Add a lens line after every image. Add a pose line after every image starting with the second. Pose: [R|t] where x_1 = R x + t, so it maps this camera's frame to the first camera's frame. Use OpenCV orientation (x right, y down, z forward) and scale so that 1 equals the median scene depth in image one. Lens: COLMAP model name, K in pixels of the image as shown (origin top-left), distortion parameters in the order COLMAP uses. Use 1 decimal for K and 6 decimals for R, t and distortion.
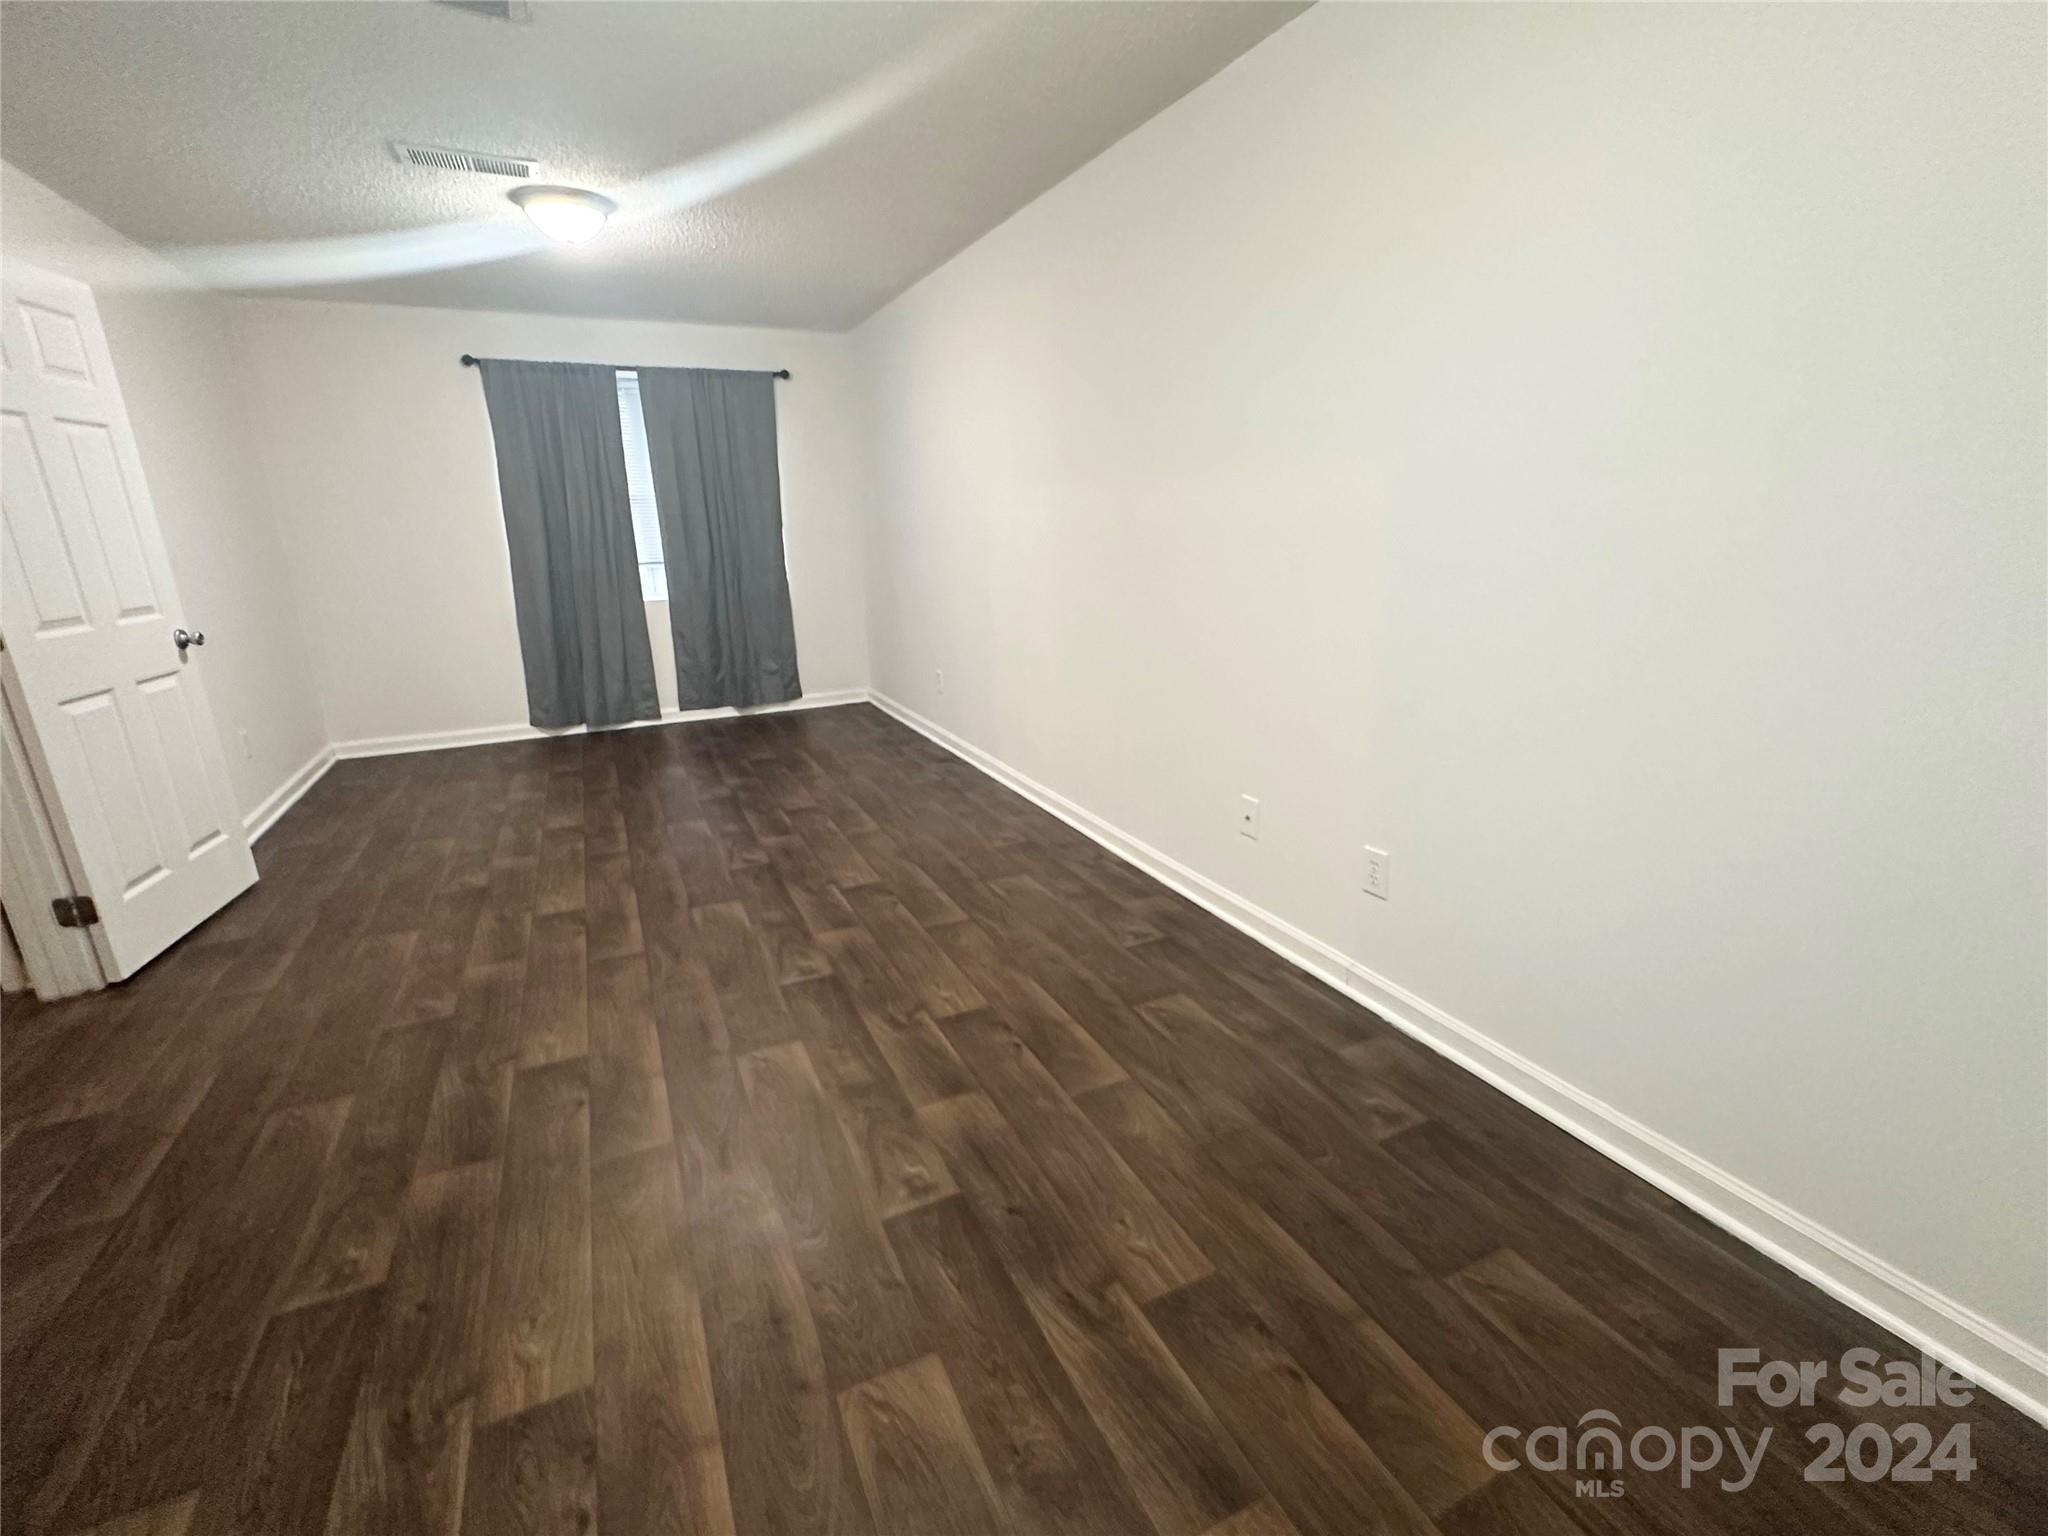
lens RADIAL K [[880.8, 0, 1019.8], [0, 880.8, 772.2], [0, 0, 1]] dist [-0.001556, 0.000743]
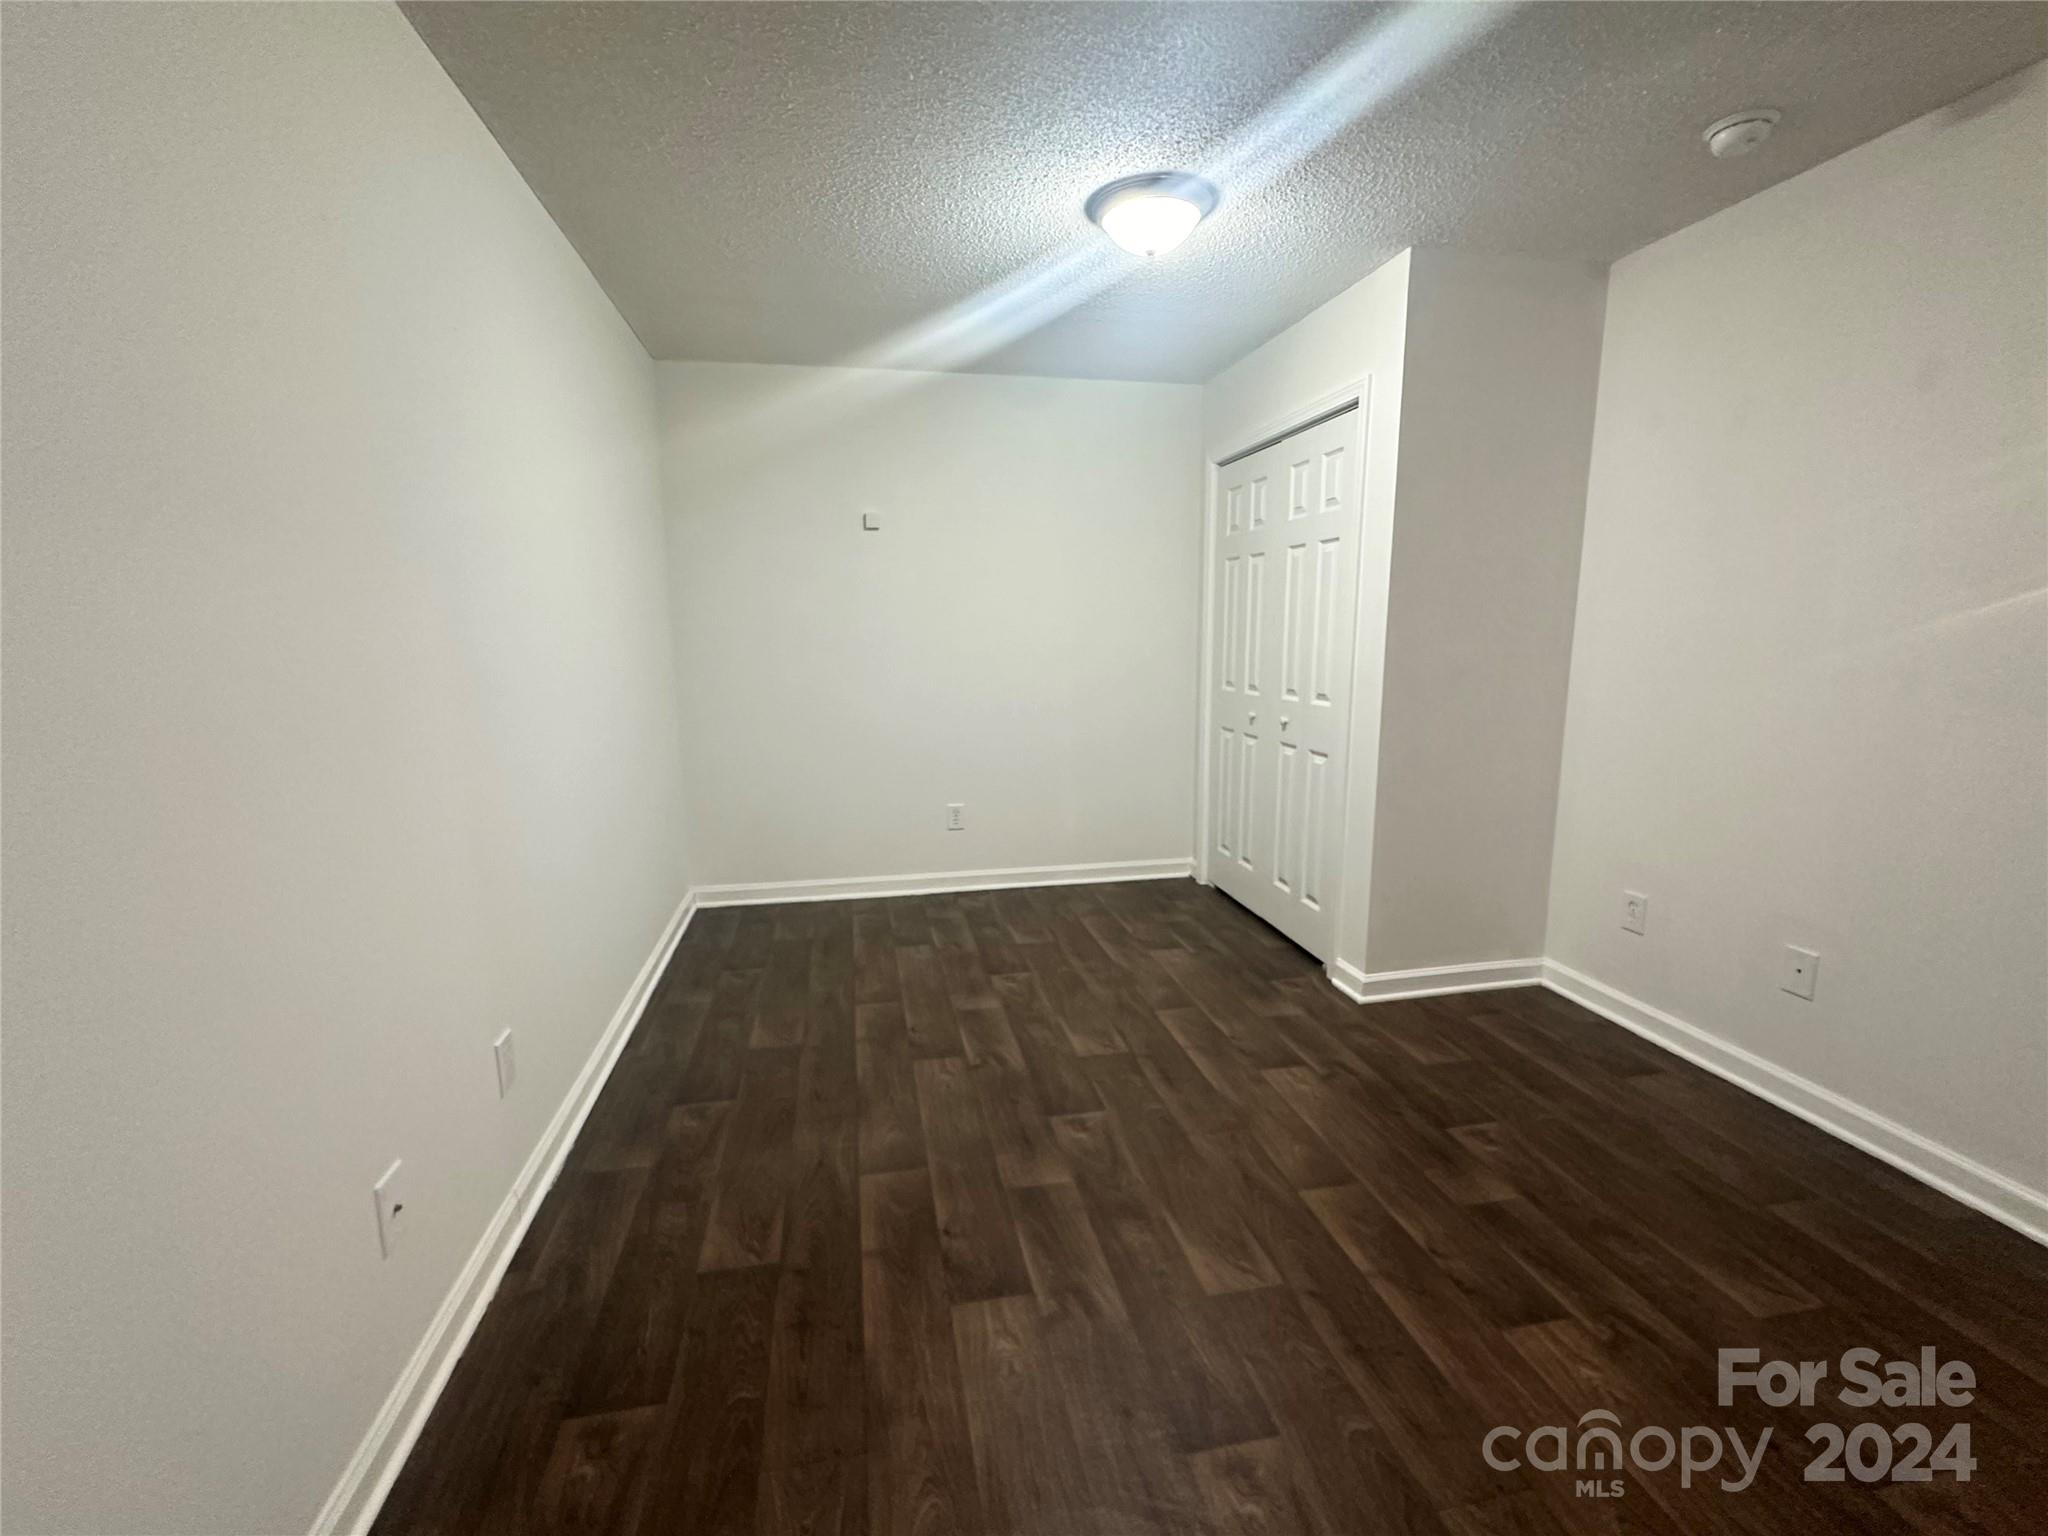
lens RADIAL K [[880.8, 0, 1019.8], [0, 880.8, 772.2], [0, 0, 1]] dist [-0.001556, 0.000743]
pose [[-0.966416, -0.015934, 0.256490, -0.331150], [0.098702, 0.898510, 0.427713, -0.529402], [-0.237274, 0.438664, -0.866761, 1.773290]]
